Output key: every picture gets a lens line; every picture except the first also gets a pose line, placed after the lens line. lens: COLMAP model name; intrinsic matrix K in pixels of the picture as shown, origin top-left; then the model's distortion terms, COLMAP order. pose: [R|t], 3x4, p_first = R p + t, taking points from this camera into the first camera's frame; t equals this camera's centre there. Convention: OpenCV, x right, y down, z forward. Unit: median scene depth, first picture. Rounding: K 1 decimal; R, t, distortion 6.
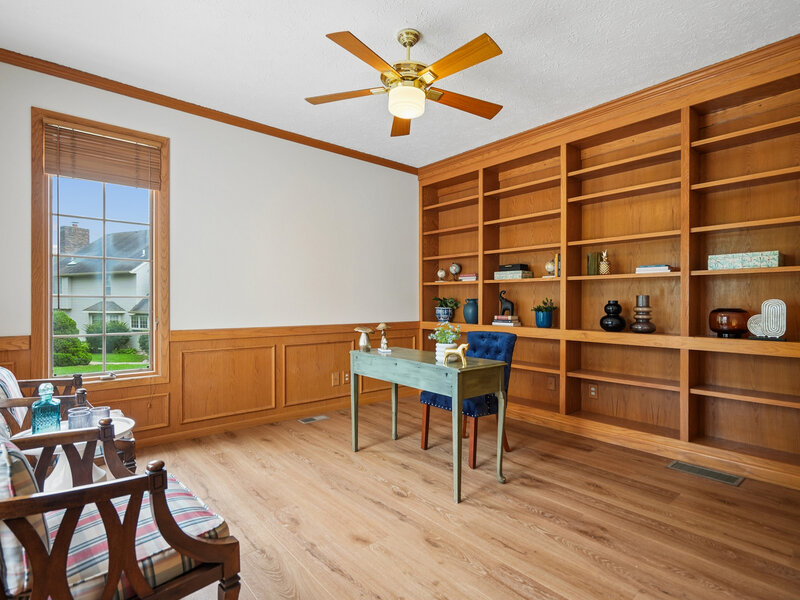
lens RADIAL K [[409.2, 0, 400.5], [0, 409.2, 301.9], [0, 0, 1]] dist [-0.004931, 0.000126]
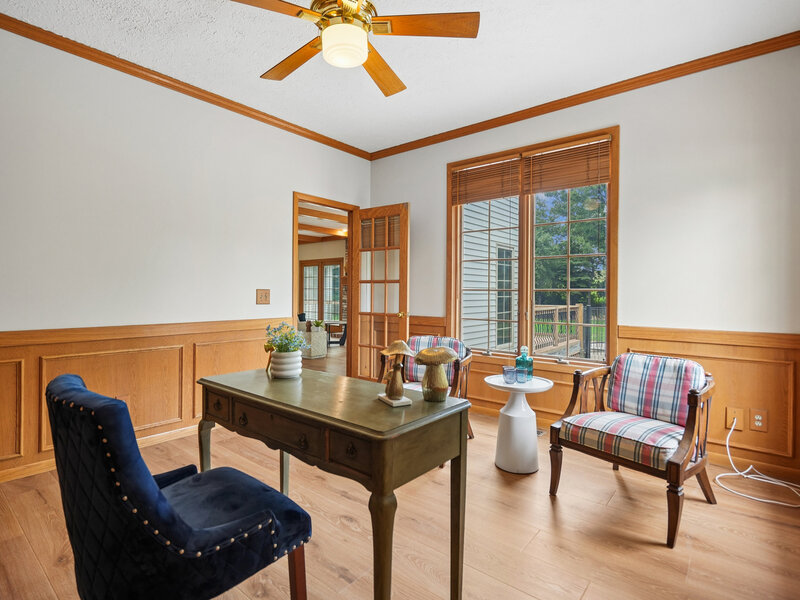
lens RADIAL K [[409.2, 0, 399.7], [0, 409.2, 297.6], [0, 0, 1]] dist [-0.004931, 0.000126]
pose [[-0.988263, -0.005132, -0.152675, 0.027424], [-0.006331, 0.999953, 0.007364, 0.001556], [0.152630, 0.008244, -0.988249, 1.861676]]
